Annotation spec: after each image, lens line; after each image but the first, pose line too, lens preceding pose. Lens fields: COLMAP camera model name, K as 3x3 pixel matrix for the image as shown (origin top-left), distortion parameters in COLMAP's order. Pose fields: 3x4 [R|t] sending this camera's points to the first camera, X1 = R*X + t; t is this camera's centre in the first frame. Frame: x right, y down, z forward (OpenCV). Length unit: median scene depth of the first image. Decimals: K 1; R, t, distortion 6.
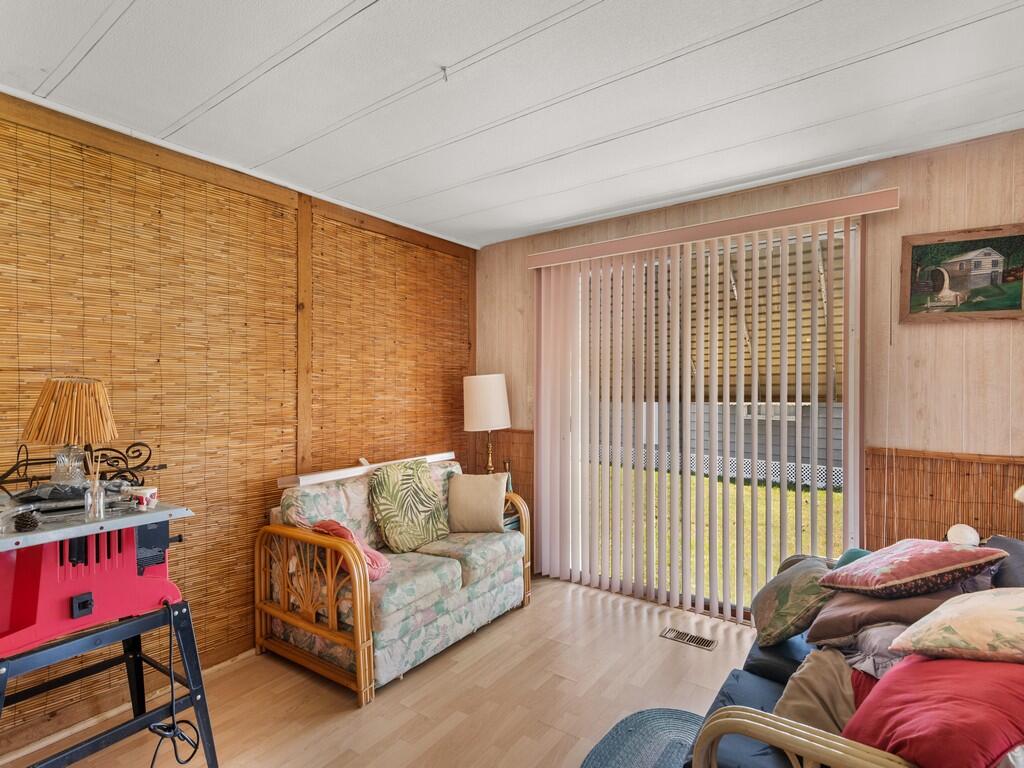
lens RADIAL K [[526.5, 0, 508.6], [0, 526.5, 392.1], [0, 0, 1]] dist [0.011112, 0.002038]
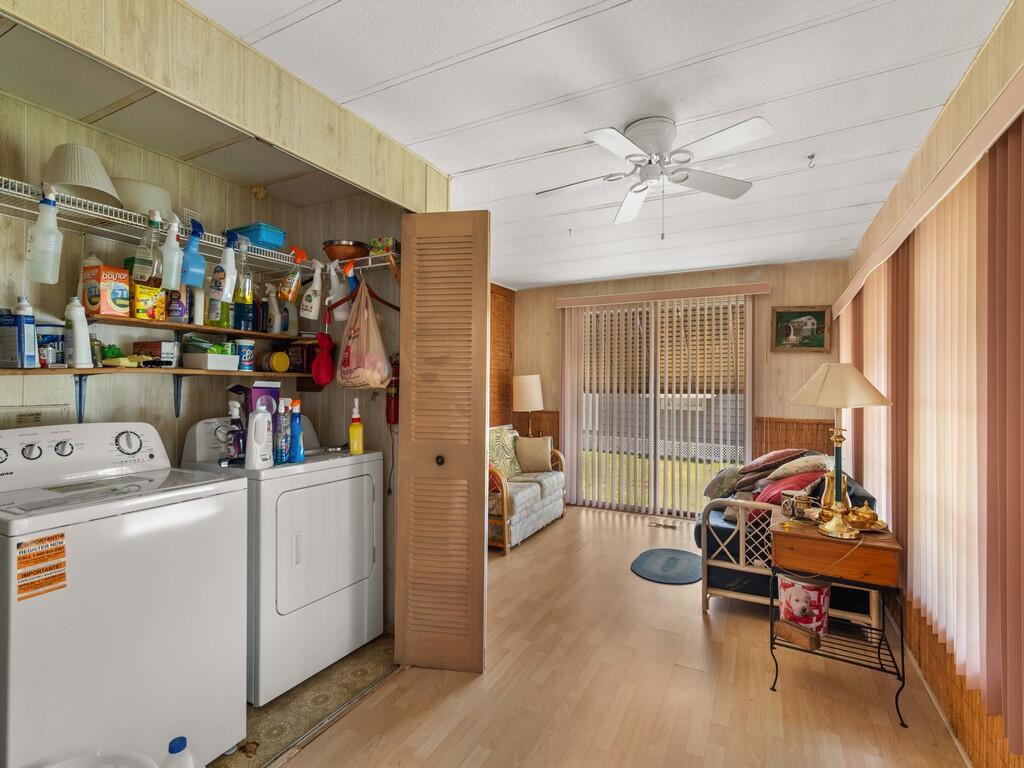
lens RADIAL K [[487.2, 0, 513.4], [0, 487.2, 378.9], [0, 0, 1]] dist [-0.000960, -0.000346]
pose [[0.989615, 0.009458, 0.143432, -0.390431], [-0.006899, 0.999808, -0.018332, 0.006426], [-0.143578, 0.017152, 0.989490, -0.545237]]
